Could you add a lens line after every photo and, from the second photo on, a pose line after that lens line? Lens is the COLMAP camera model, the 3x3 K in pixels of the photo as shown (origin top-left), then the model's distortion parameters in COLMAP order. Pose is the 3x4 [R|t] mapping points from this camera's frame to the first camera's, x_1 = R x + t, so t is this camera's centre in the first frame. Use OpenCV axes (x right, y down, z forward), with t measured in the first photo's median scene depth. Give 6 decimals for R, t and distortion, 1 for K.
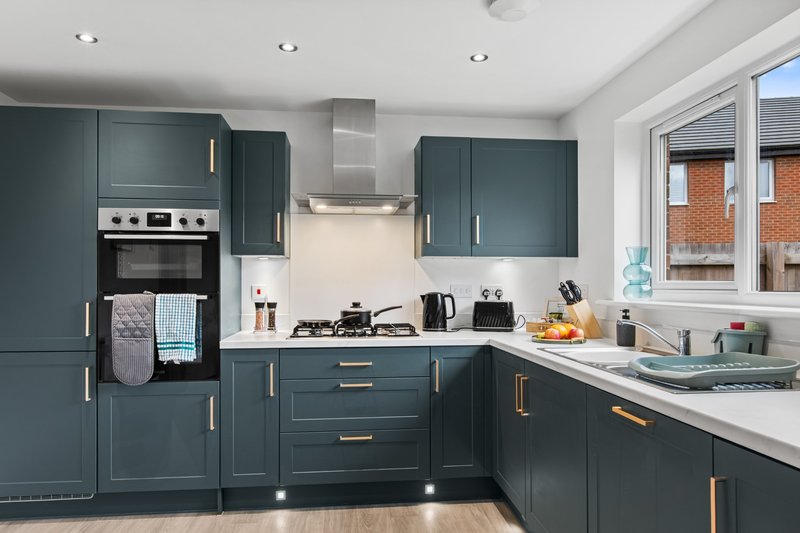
lens RADIAL K [[516.2, 0, 402.7], [0, 516.2, 285.0], [0, 0, 1]] dist [0.006207, 0.001070]
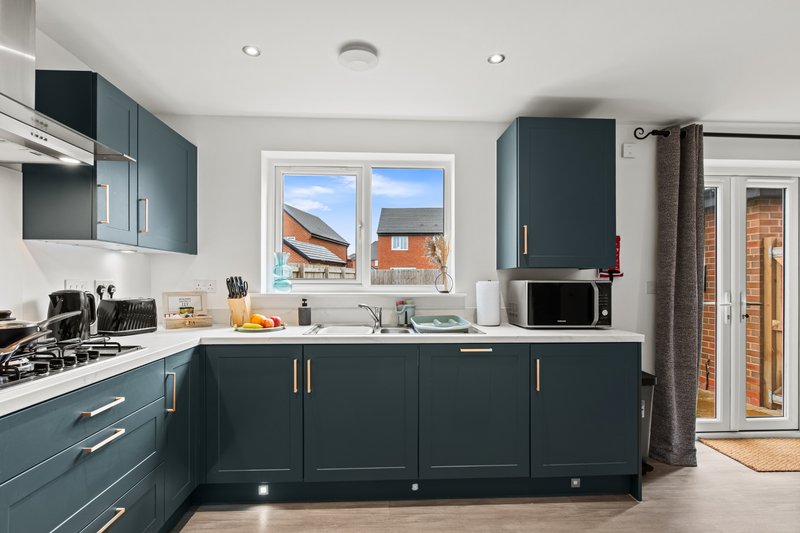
lens RADIAL K [[393.6, 0, 398.7], [0, 393.6, 280.4], [0, 0, 1]] dist [0.000047, -0.000080]
pose [[0.067533, 0.001136, 0.997716, -0.493273], [-0.005778, 0.999983, -0.000748, -0.002155], [-0.997700, -0.005714, 0.067539, 0.560762]]
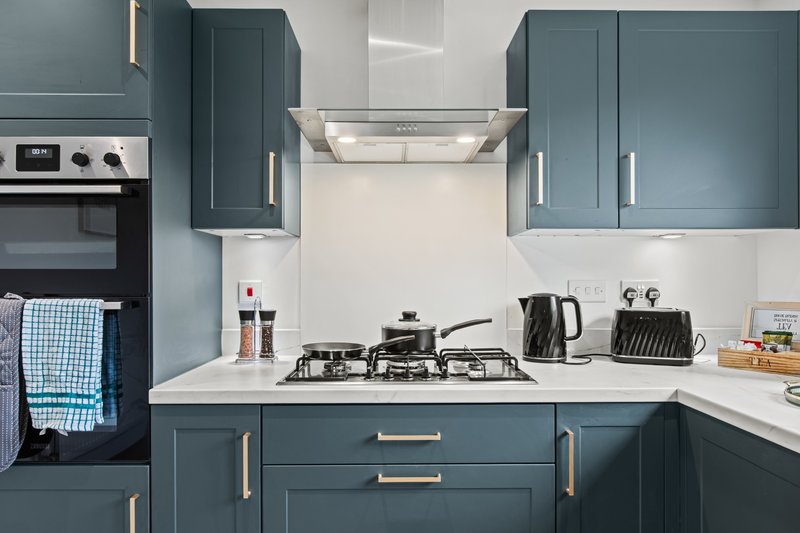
lens RADIAL K [[516.2, 0, 402.7], [0, 516.2, 285.0], [0, 0, 1]] dist [0.006207, 0.001070]
pose [[0.995379, 0.000233, -0.096022, -0.044385], [0.000673, 0.999956, 0.009407, -0.001088], [0.096020, -0.009429, 0.995335, 0.452611]]
